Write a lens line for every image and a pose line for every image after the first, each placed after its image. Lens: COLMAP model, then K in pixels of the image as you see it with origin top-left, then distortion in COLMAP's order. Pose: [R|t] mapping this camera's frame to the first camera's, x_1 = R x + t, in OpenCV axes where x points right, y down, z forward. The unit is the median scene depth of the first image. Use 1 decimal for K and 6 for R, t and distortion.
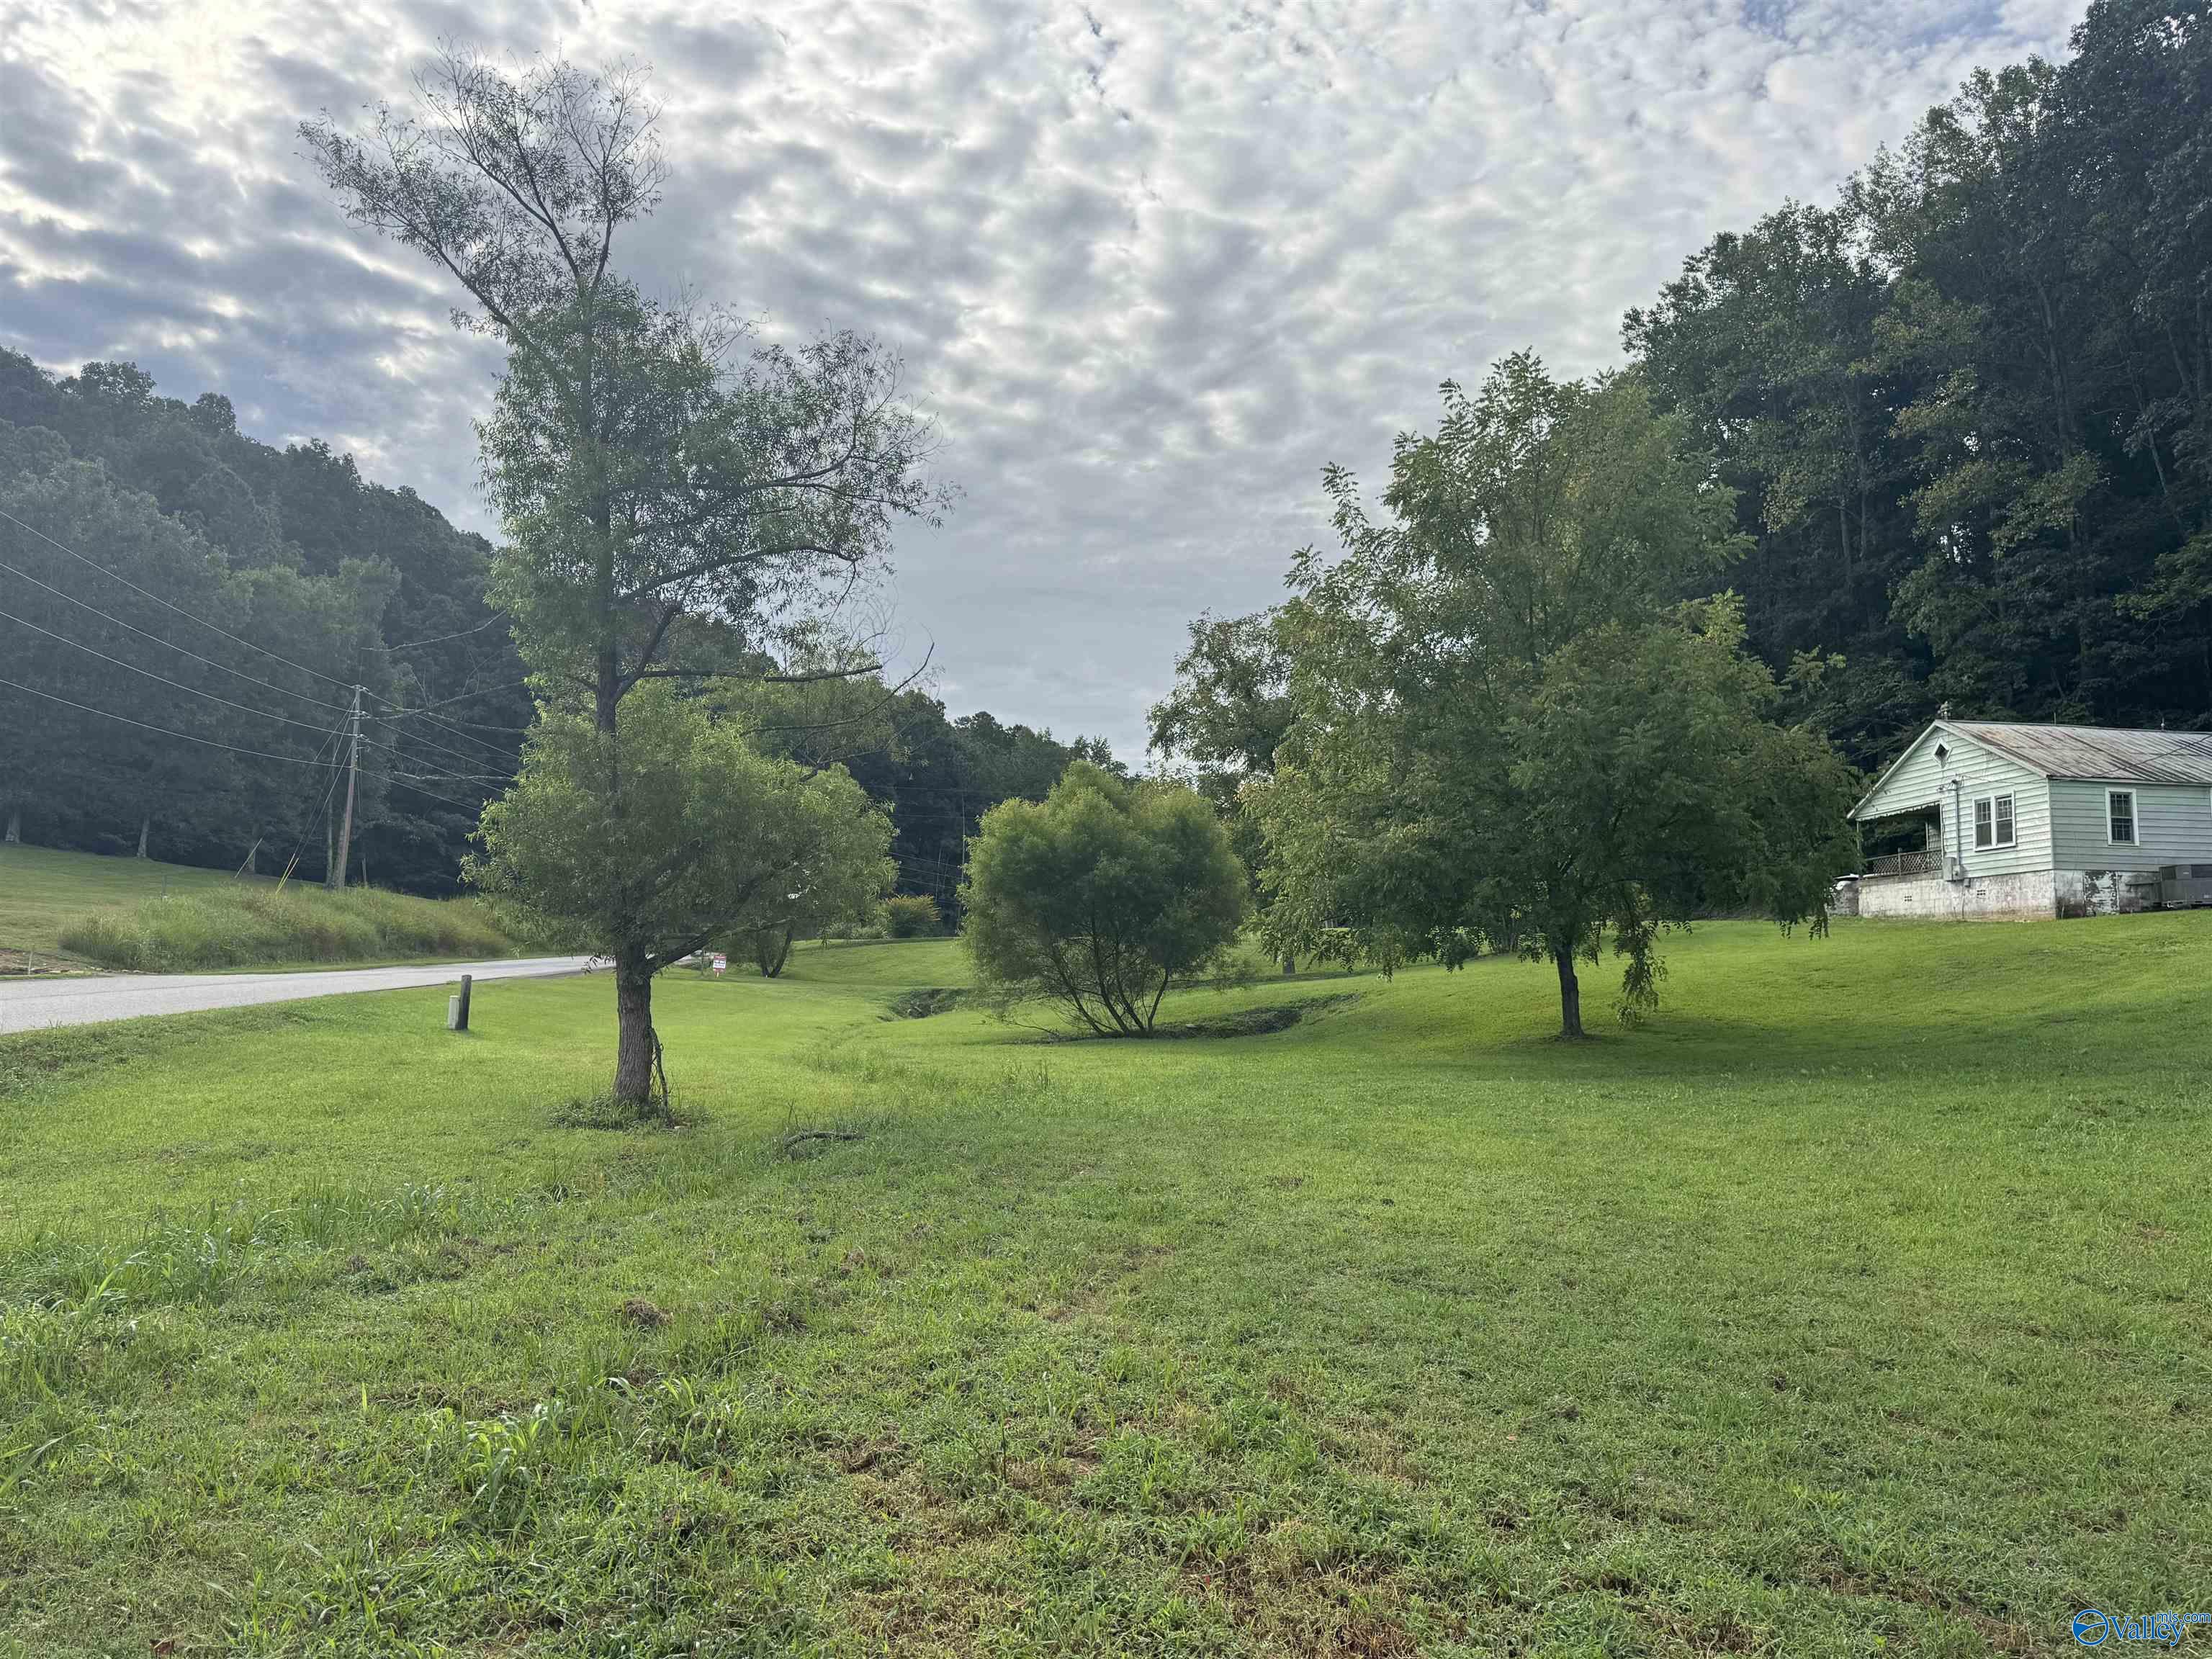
lens RADIAL K [[1599.6, 0, 1106.0], [0, 1599.6, 829.5], [0, 0, 1]] dist [-0.006215, -0.003089]
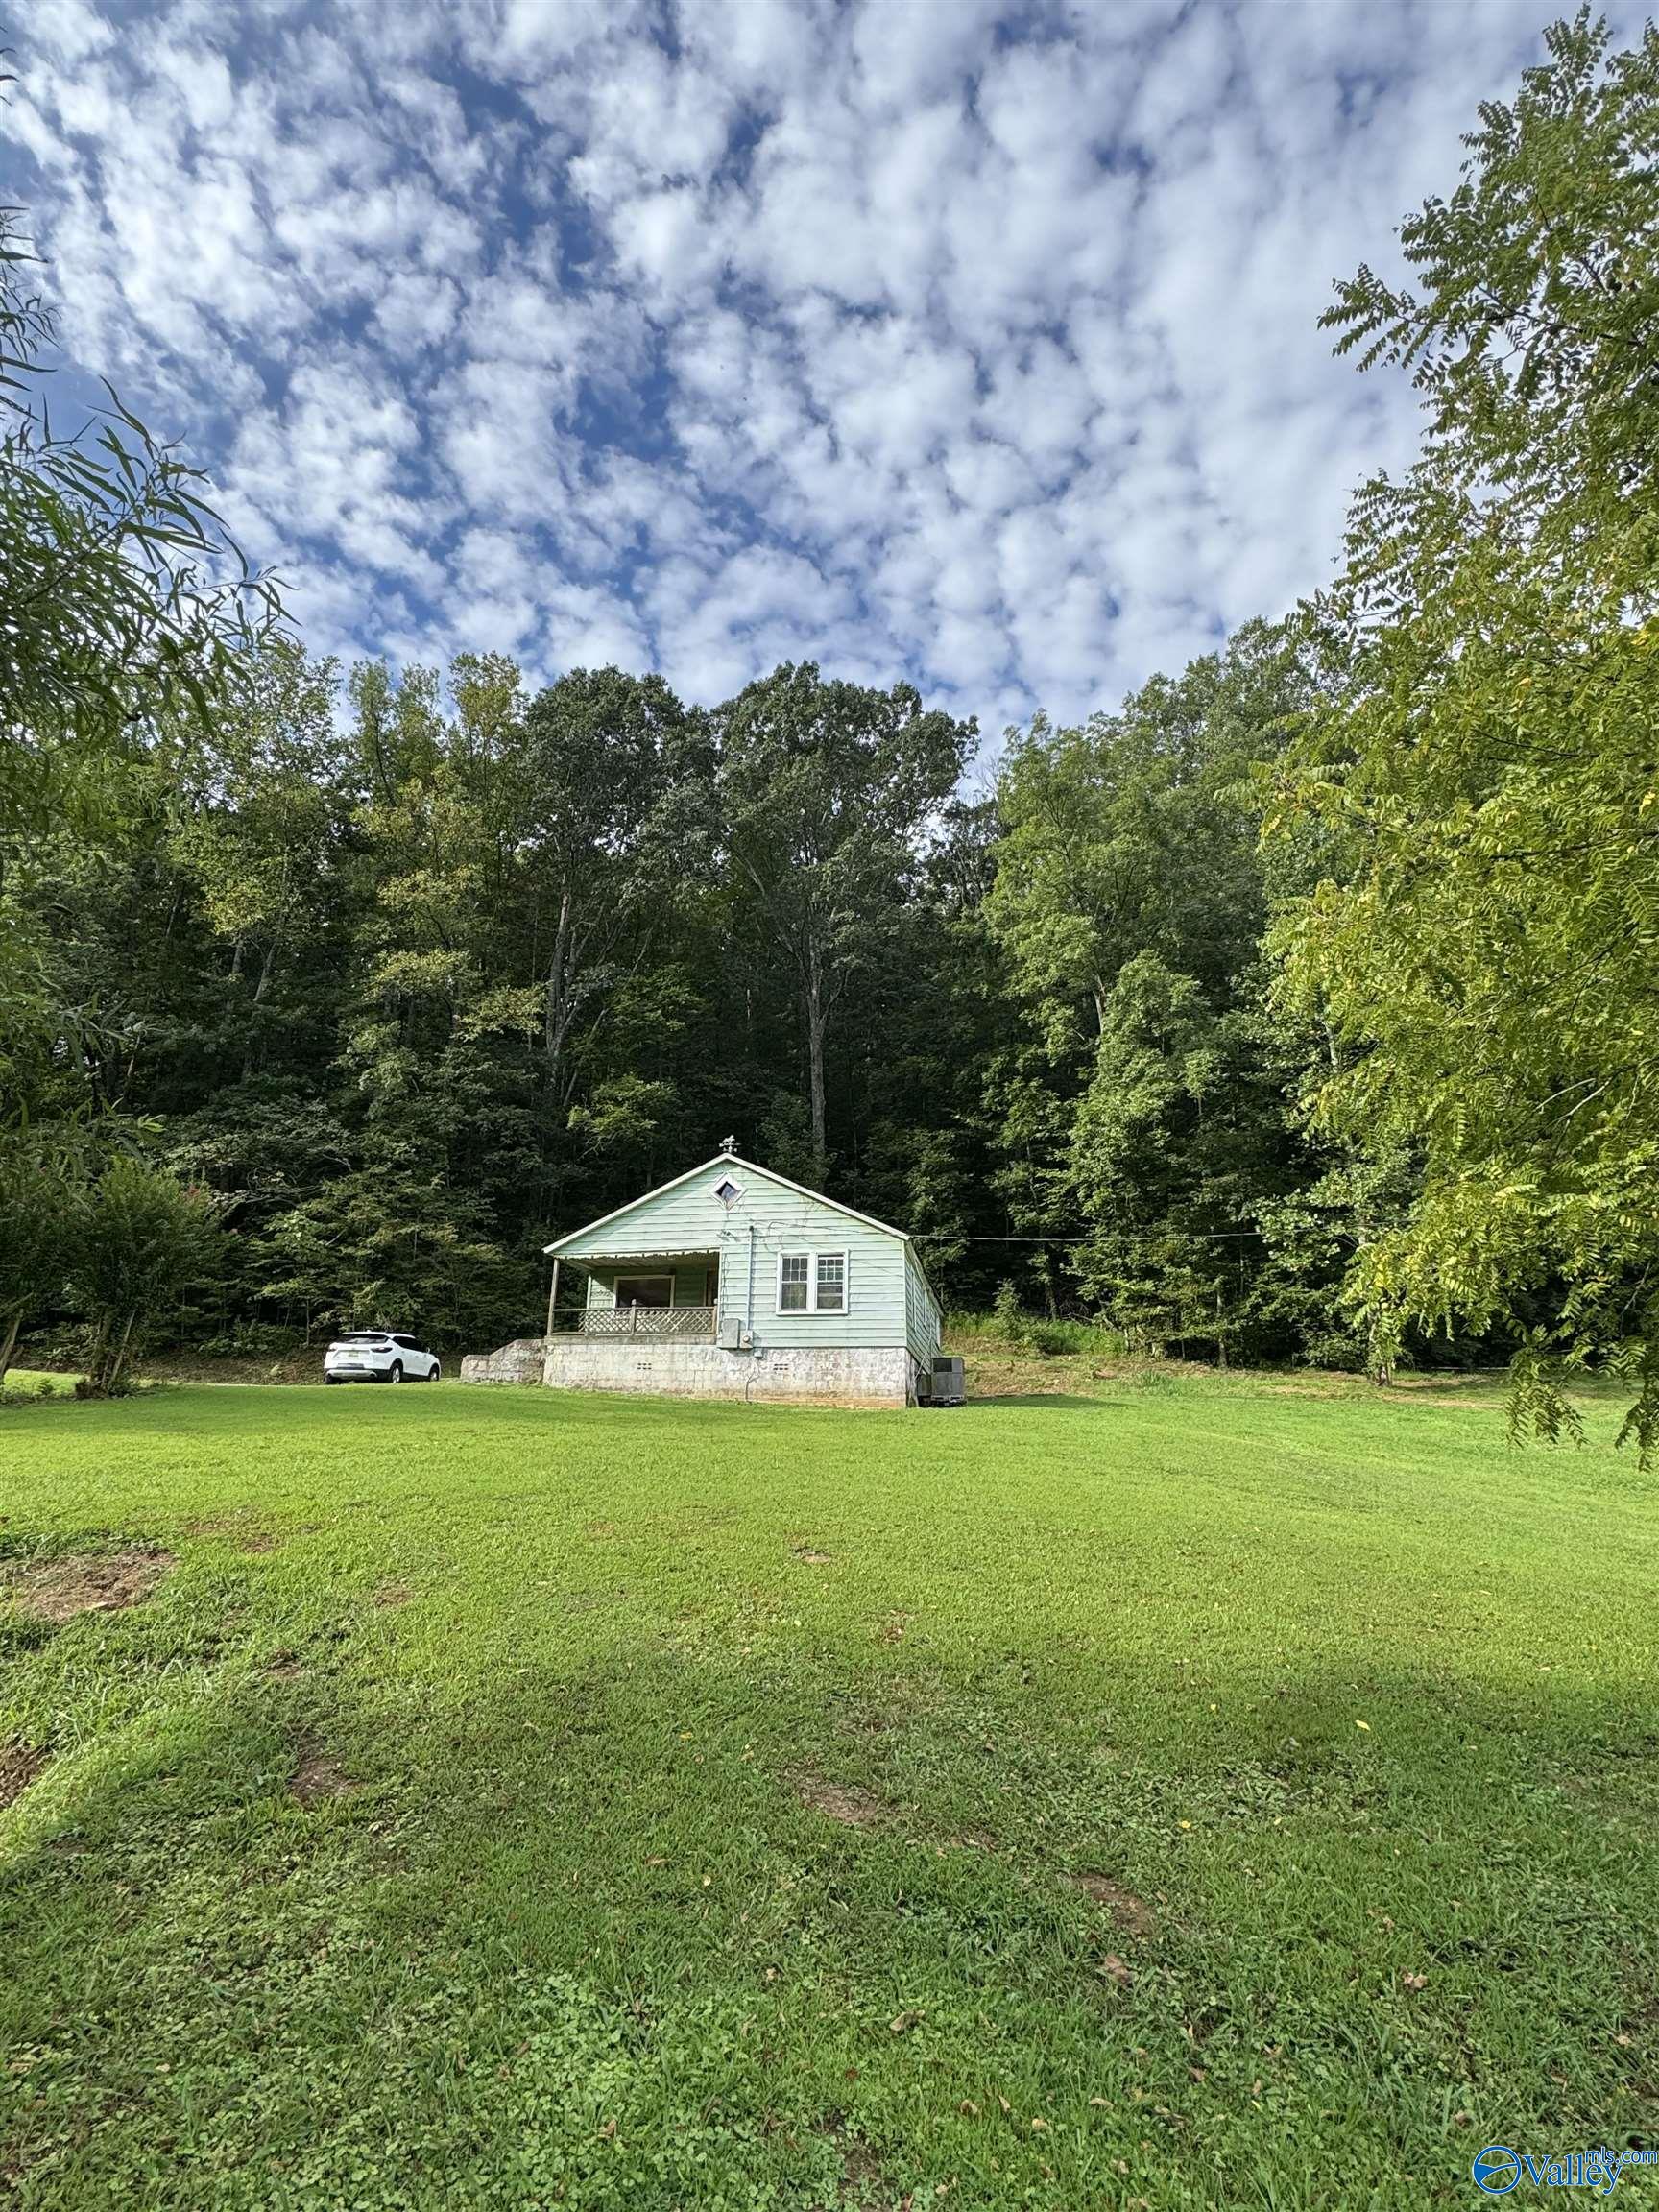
lens RADIAL K [[1088.2, 0, 829.5], [0, 1088.2, 1106.0], [0, 0, 1]] dist [-0.001354, -0.000102]
pose [[0.279297, 0.316329, 0.906603, 0.010565], [-0.107509, 0.948542, -0.297842, 0.073083], [-0.954167, -0.014282, 0.298933, 0.783949]]
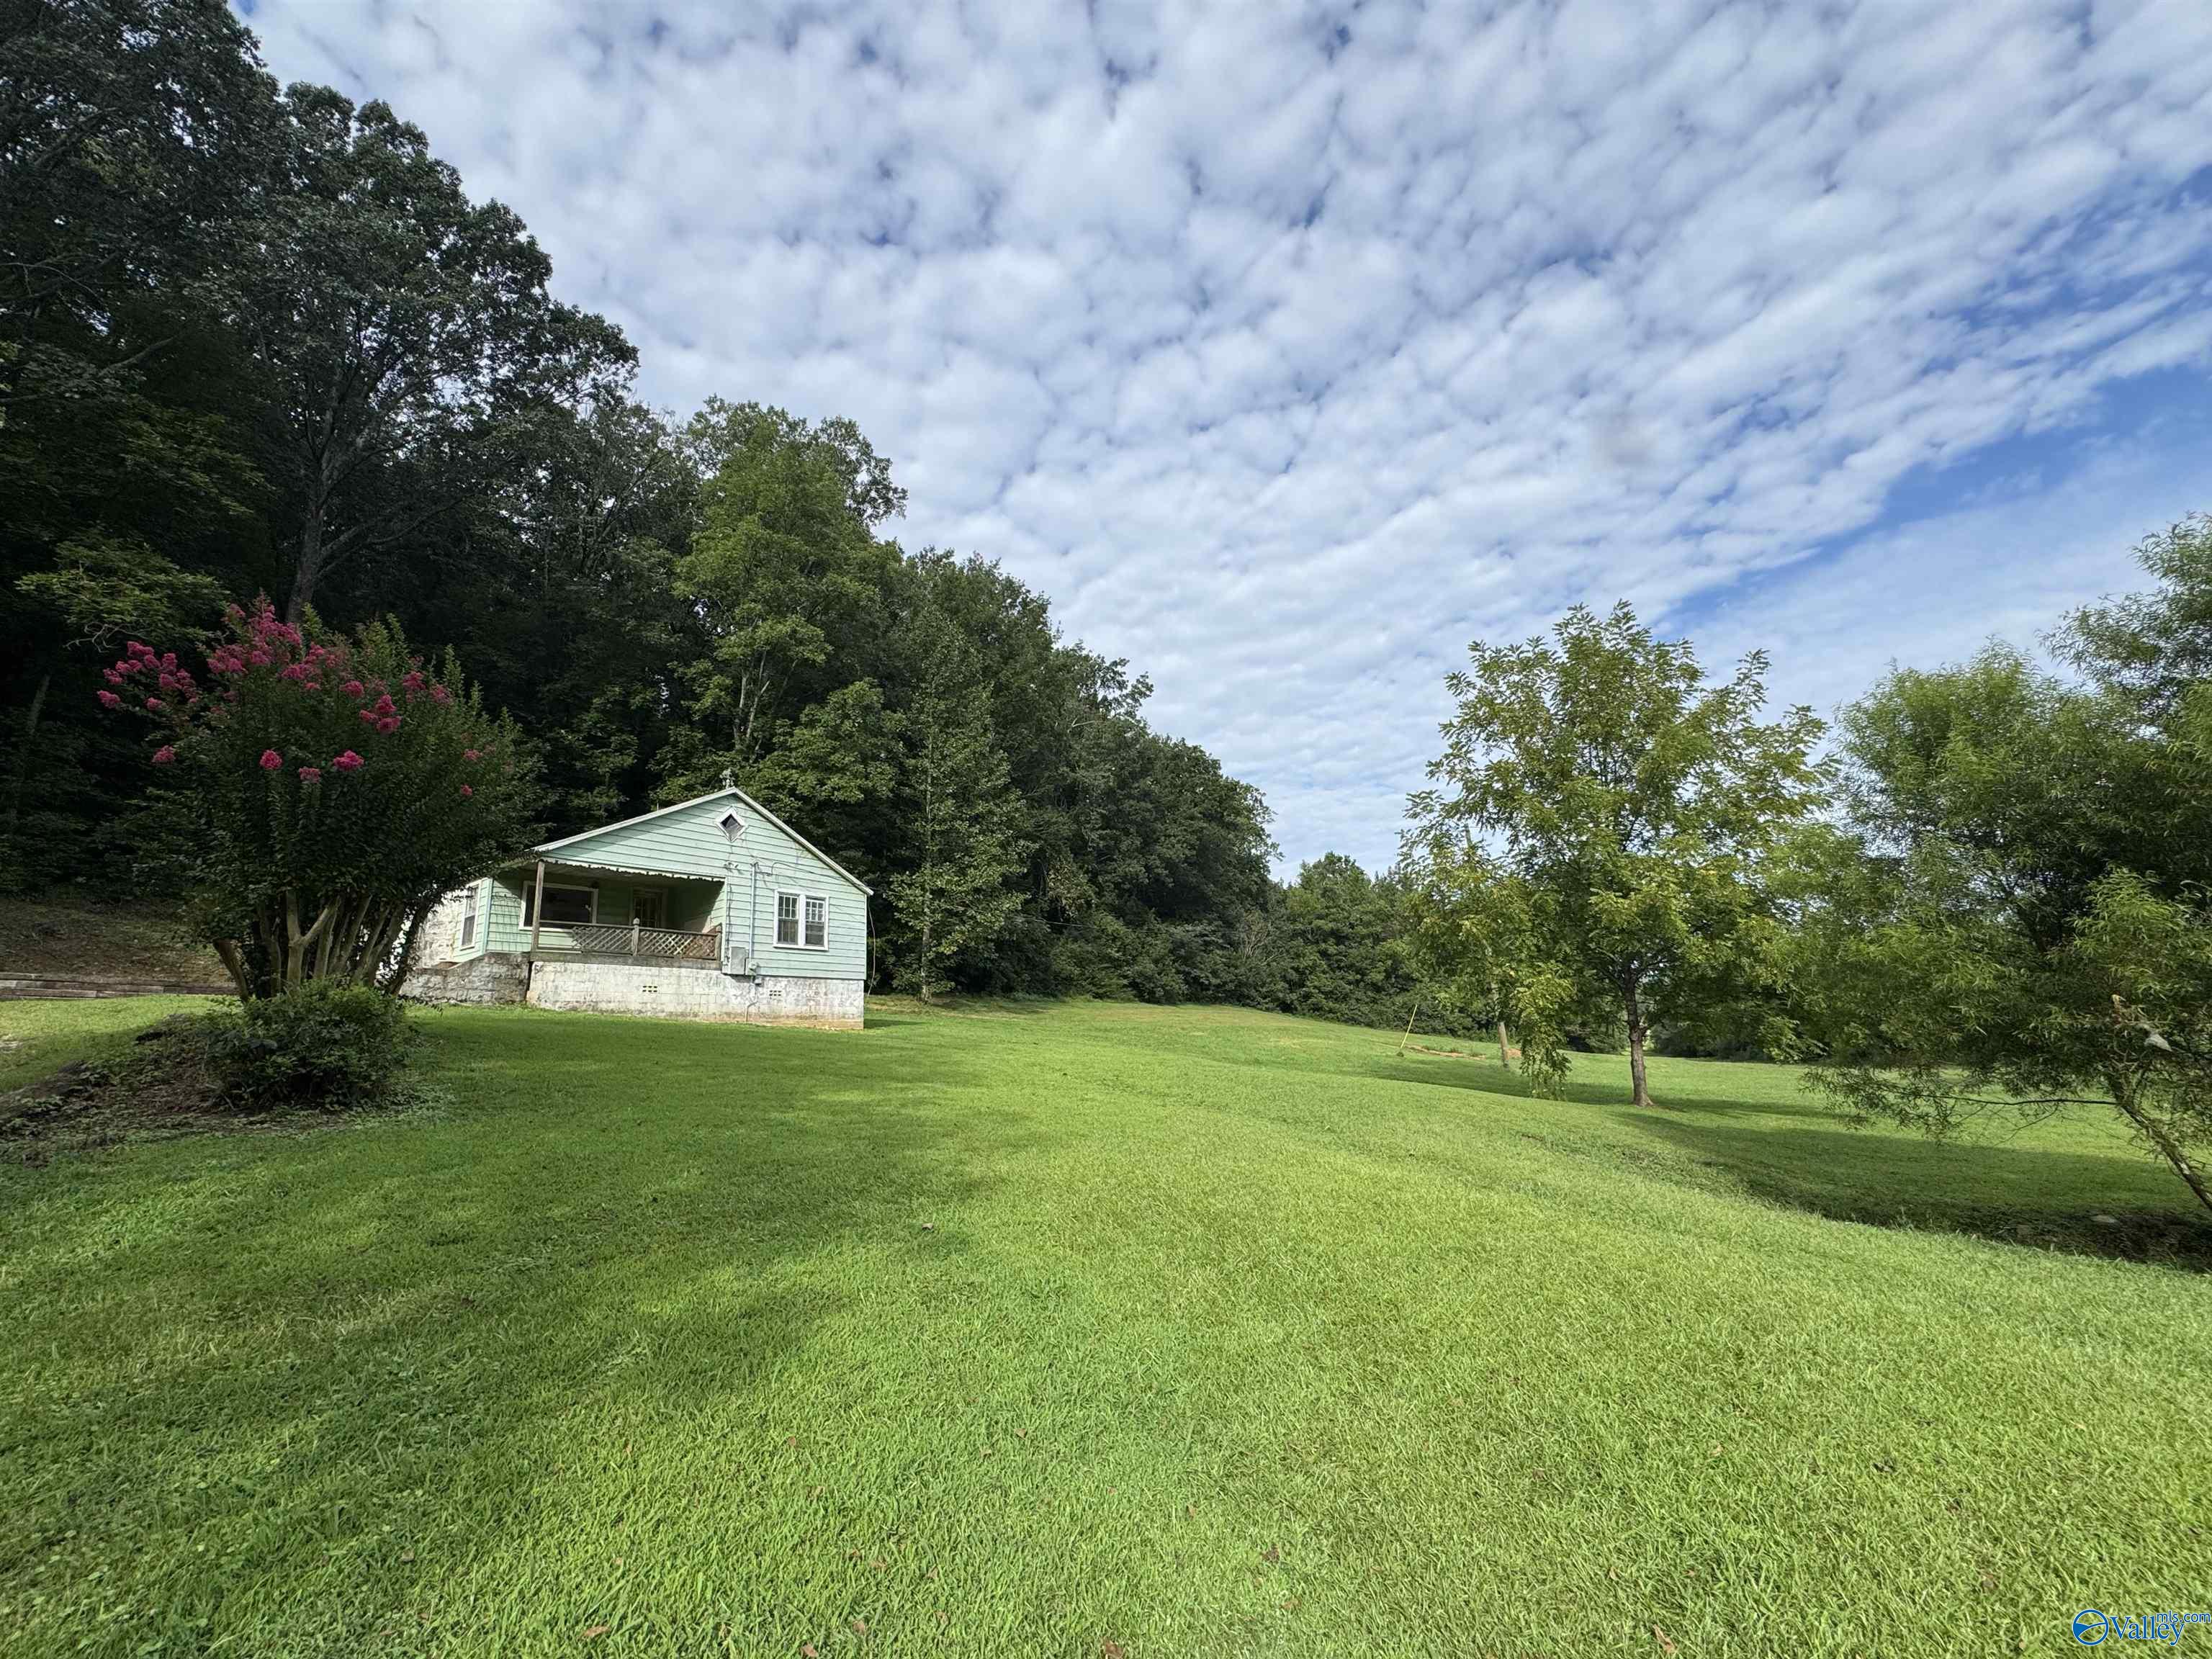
lens RADIAL K [[877.1, 0, 1106.8], [0, 877.1, 827.4], [0, 0, 1]] dist [-0.000141, -0.005285]
pose [[-0.746105, 0.184716, 0.639693, 0.068469], [-0.027850, 0.951249, -0.307163, 0.094314], [-0.665246, -0.246991, -0.704588, 1.205058]]
